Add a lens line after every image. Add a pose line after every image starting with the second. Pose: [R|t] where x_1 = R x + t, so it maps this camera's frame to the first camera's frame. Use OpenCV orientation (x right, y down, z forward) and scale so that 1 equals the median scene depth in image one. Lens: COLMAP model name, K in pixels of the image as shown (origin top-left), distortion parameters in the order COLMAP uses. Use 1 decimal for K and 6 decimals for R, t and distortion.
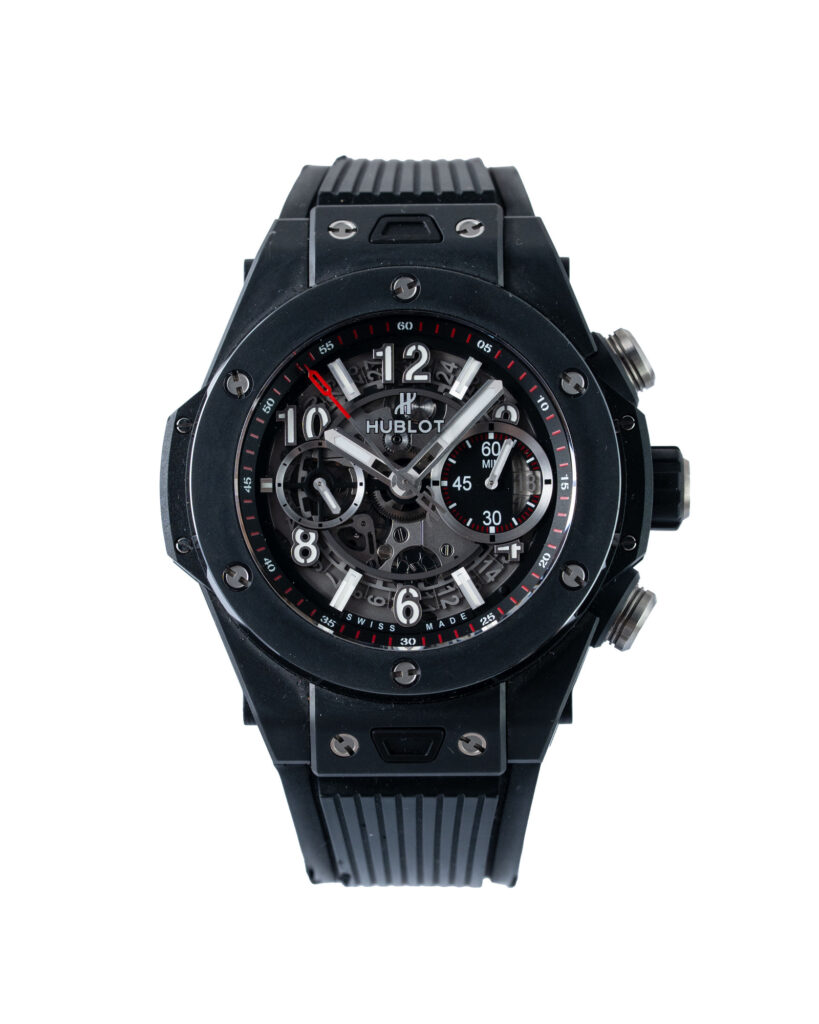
lens RADIAL K [[4538.9, 0, 409.5], [0, 4538.9, 512.0], [0, 0, 1]] dist [0.042446, -4.498825]
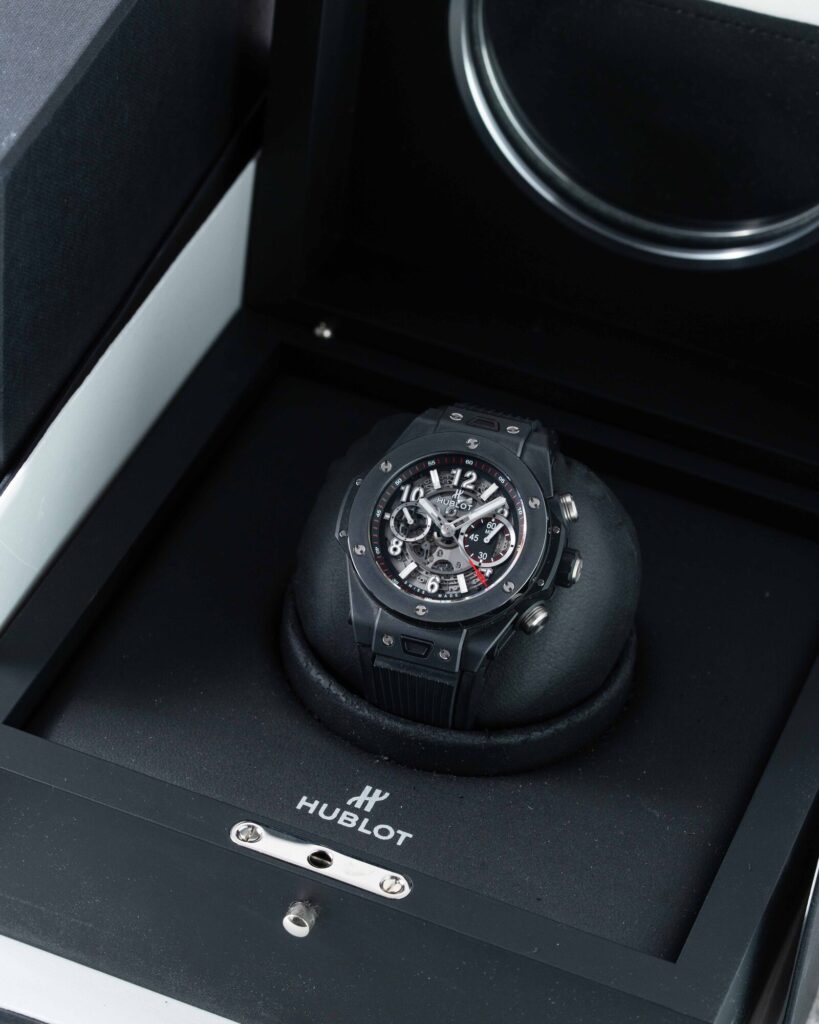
lens RADIAL K [[4538.9, 0, 409.5], [0, 4538.9, 512.0], [0, 0, 1]] dist [0.042446, -4.498825]
pose [[0.949118, 0.240806, -0.202948, 0.413802], [-0.276876, 0.945127, -0.173421, 0.361567], [0.150051, 0.220788, 0.963710, -1.067317]]
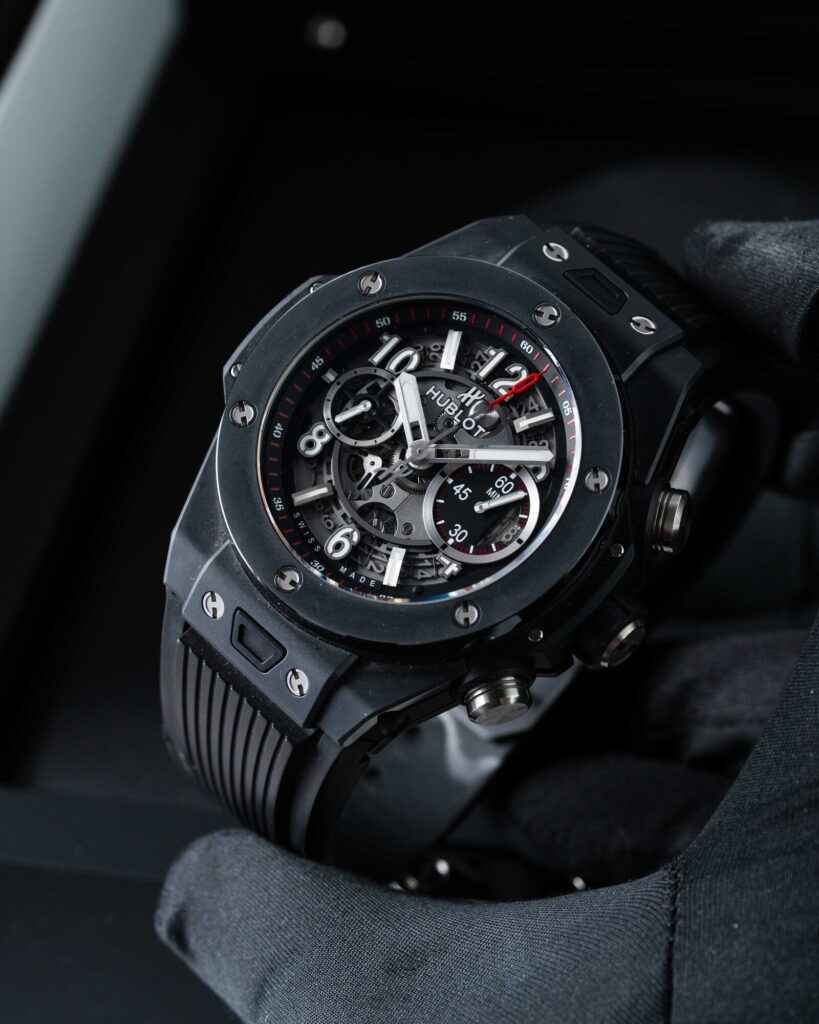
lens RADIAL K [[4538.9, 0, 409.5], [0, 4538.9, 512.0], [0, 0, 1]] dist [0.042446, -4.498825]
pose [[0.696909, 0.627752, -0.346766, 0.365797], [-0.675232, 0.737267, -0.022362, 0.028396], [0.241621, 0.249731, 0.937685, 0.026472]]
